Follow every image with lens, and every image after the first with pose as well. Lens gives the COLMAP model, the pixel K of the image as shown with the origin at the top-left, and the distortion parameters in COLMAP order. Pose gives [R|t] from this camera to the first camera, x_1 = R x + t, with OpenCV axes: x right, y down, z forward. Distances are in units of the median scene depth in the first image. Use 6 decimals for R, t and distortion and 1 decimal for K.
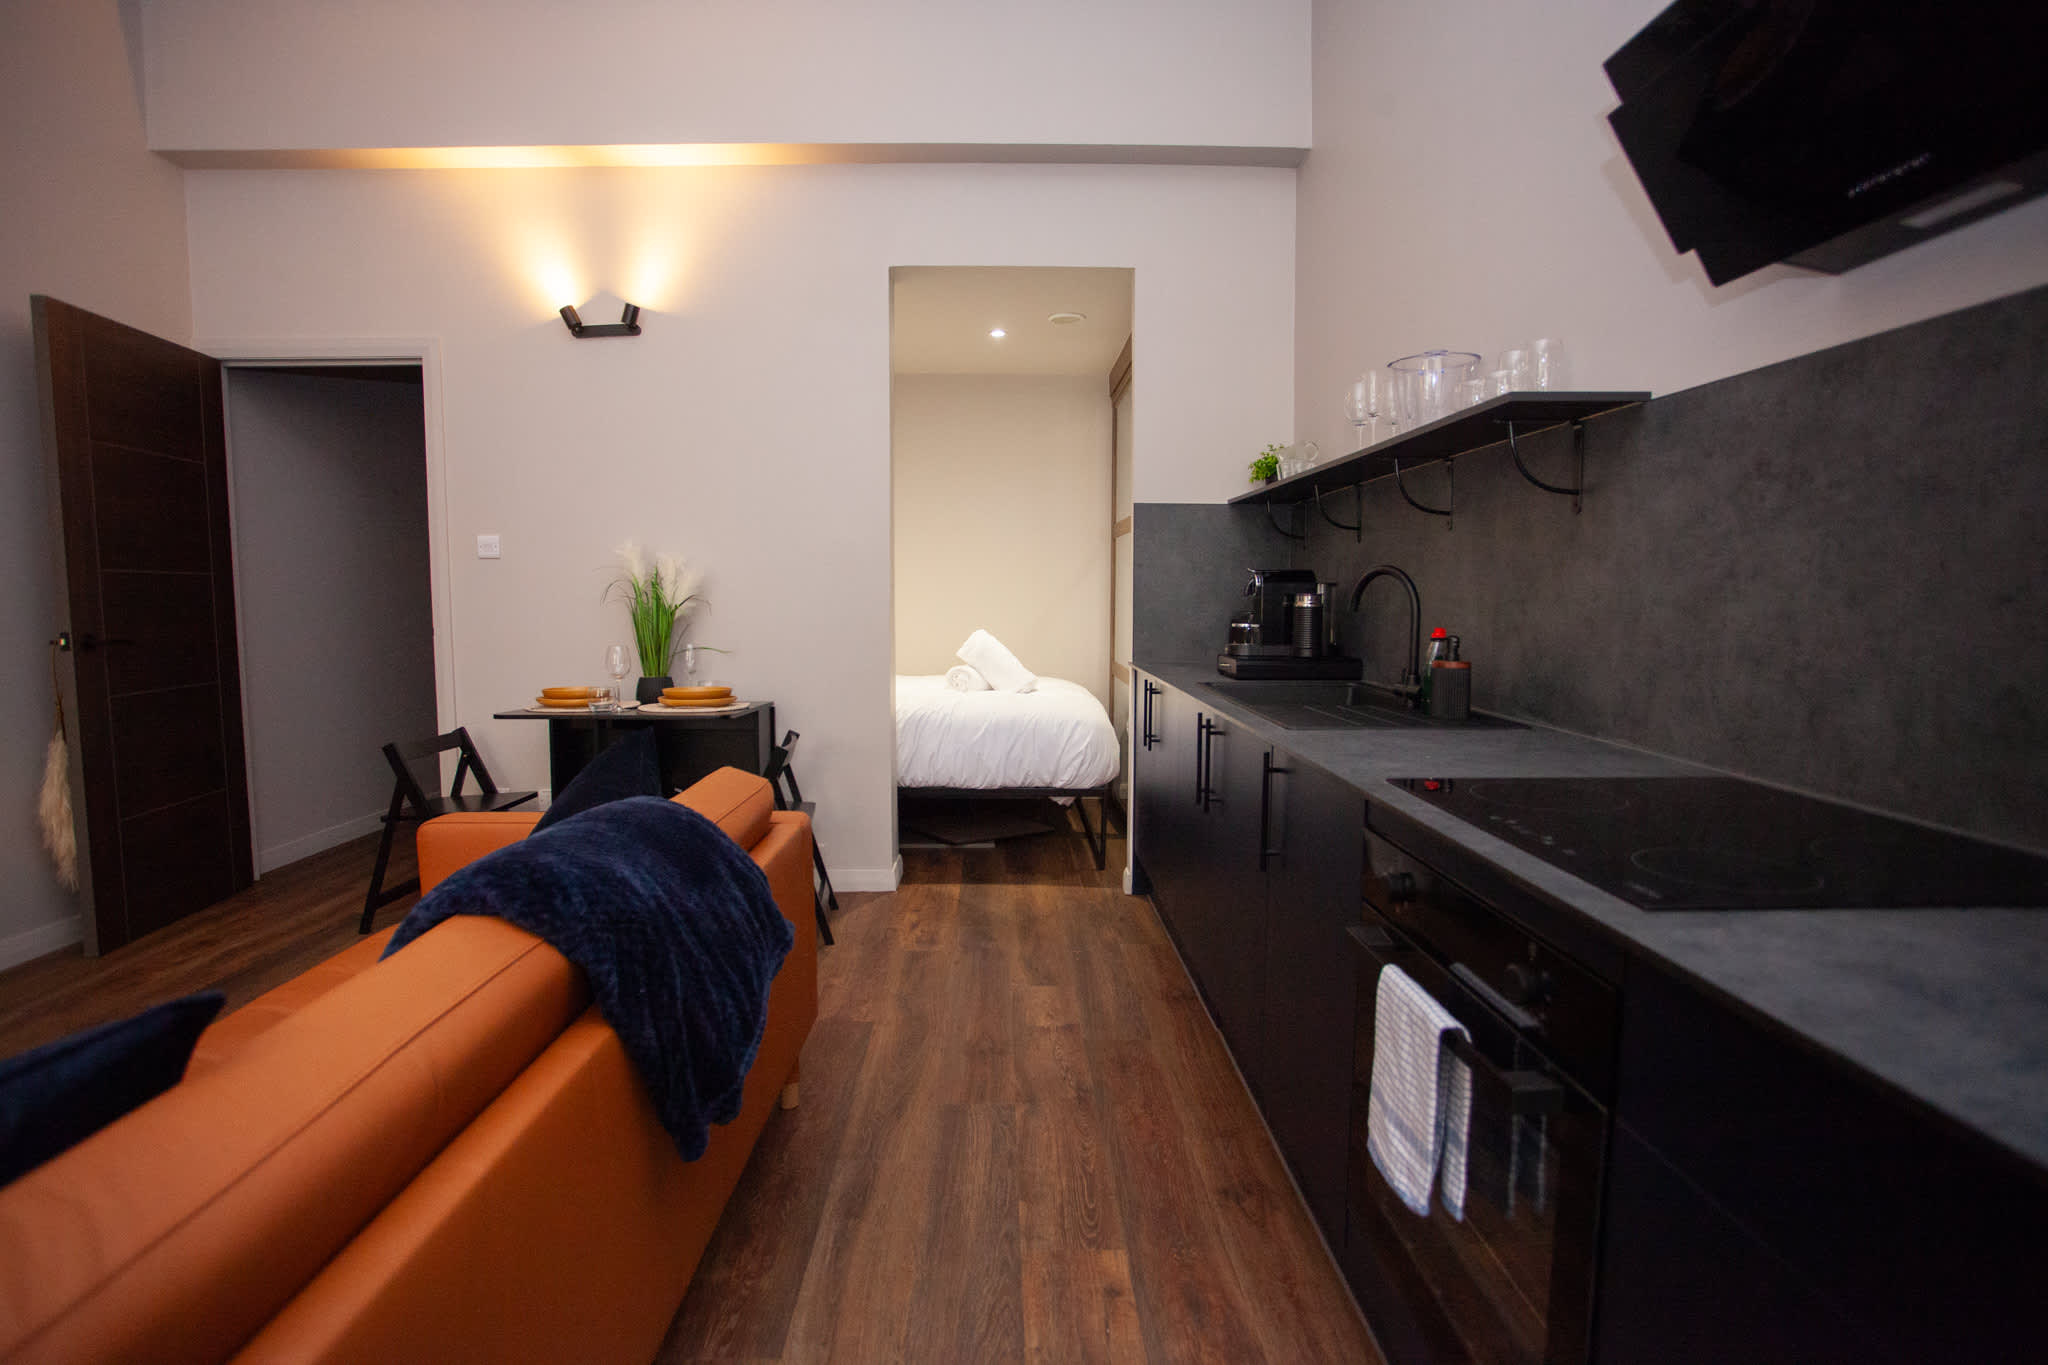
lens RADIAL K [[1003.3, 0, 1013.9], [0, 1003.3, 684.8], [0, 0, 1]] dist [-0.066449, 0.032245]
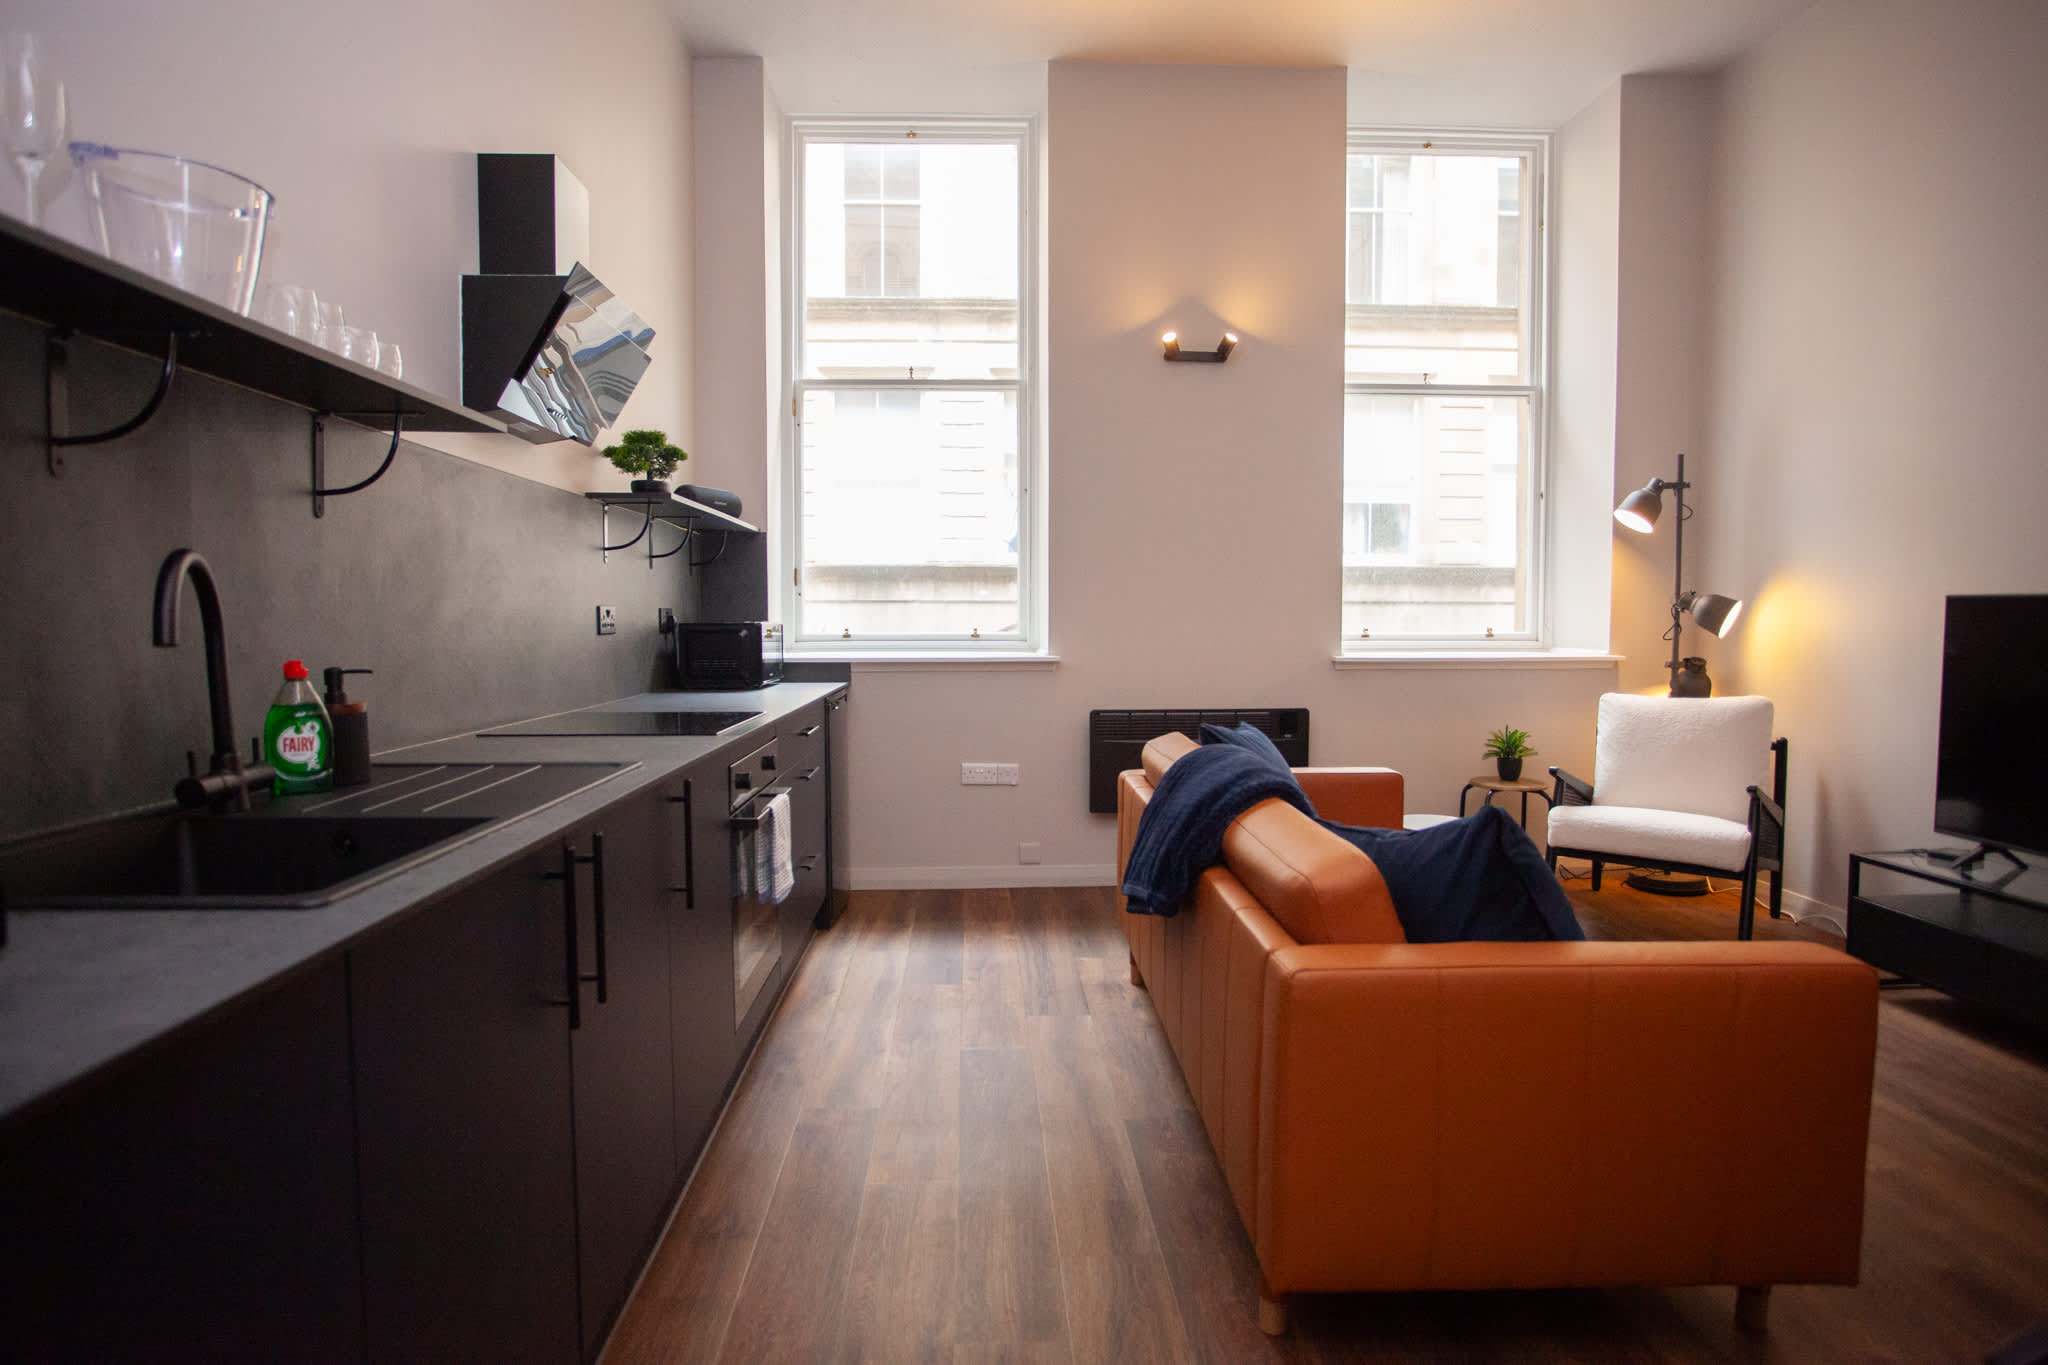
lens RADIAL K [[1144.2, 0, 1024.0], [0, 1144.2, 682.5], [0, 0, 1]] dist [-0.051798, 0.031723]
pose [[-0.999576, -0.001814, -0.029057, -0.016694], [-0.006063, 0.989147, 0.146803, -0.107370], [0.028475, 0.146917, -0.988739, 1.231358]]
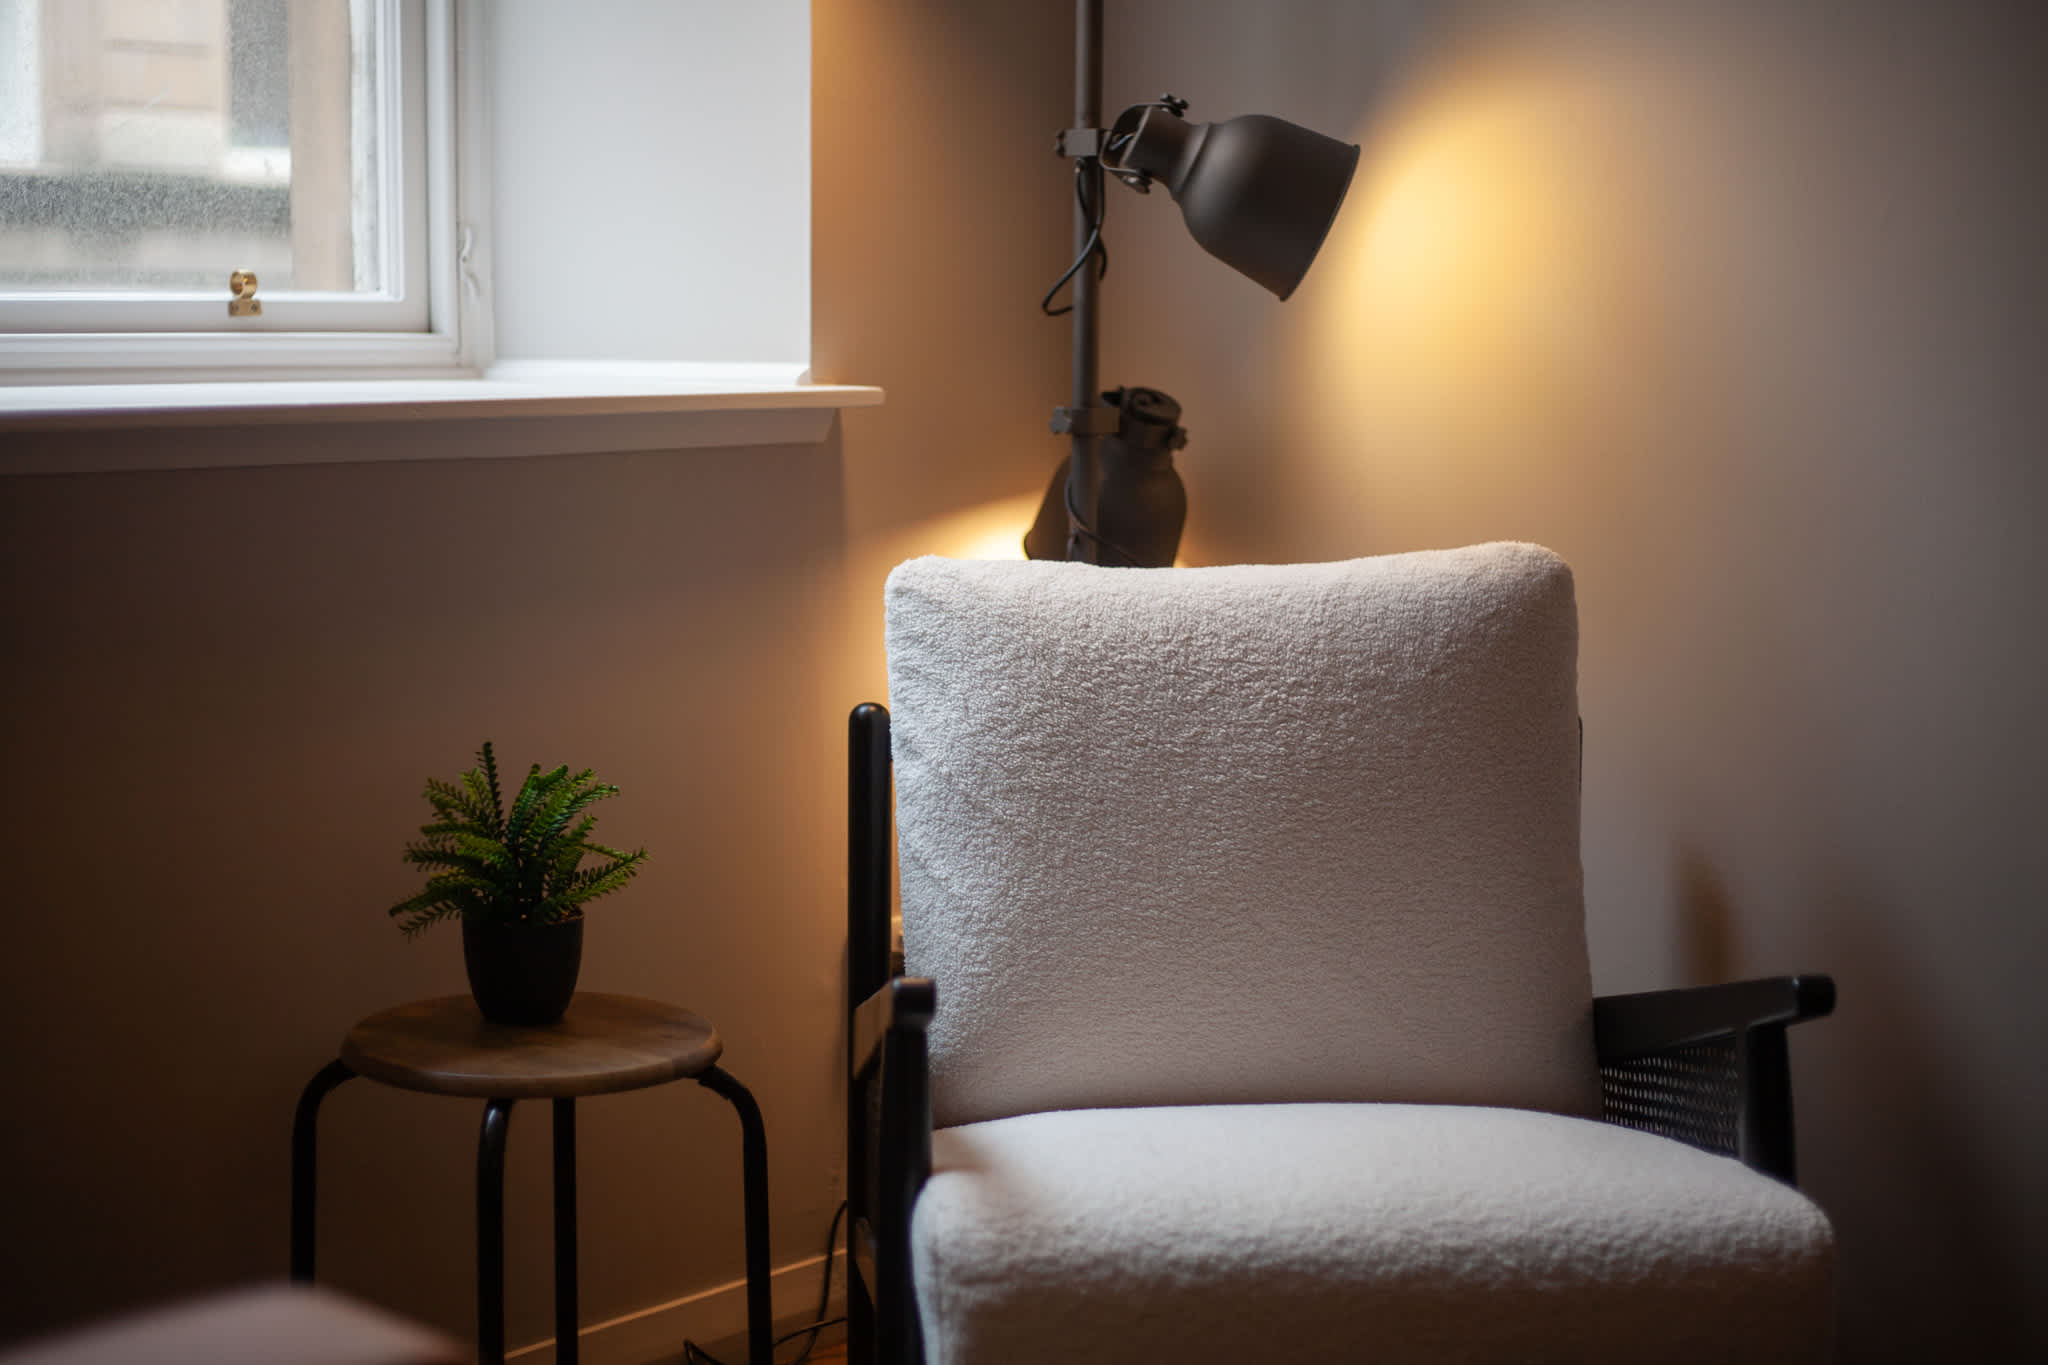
lens RADIAL K [[2941.5, 0, 1024.0], [0, 2941.5, 682.5], [0, 0, 1]] dist [-0.153433, 0.042872]
pose [[-0.668063, 0.080924, -0.739691, -0.224498], [-0.075565, 0.981551, 0.175632, 0.002499], [0.740257, 0.173228, -0.649624, 0.384975]]
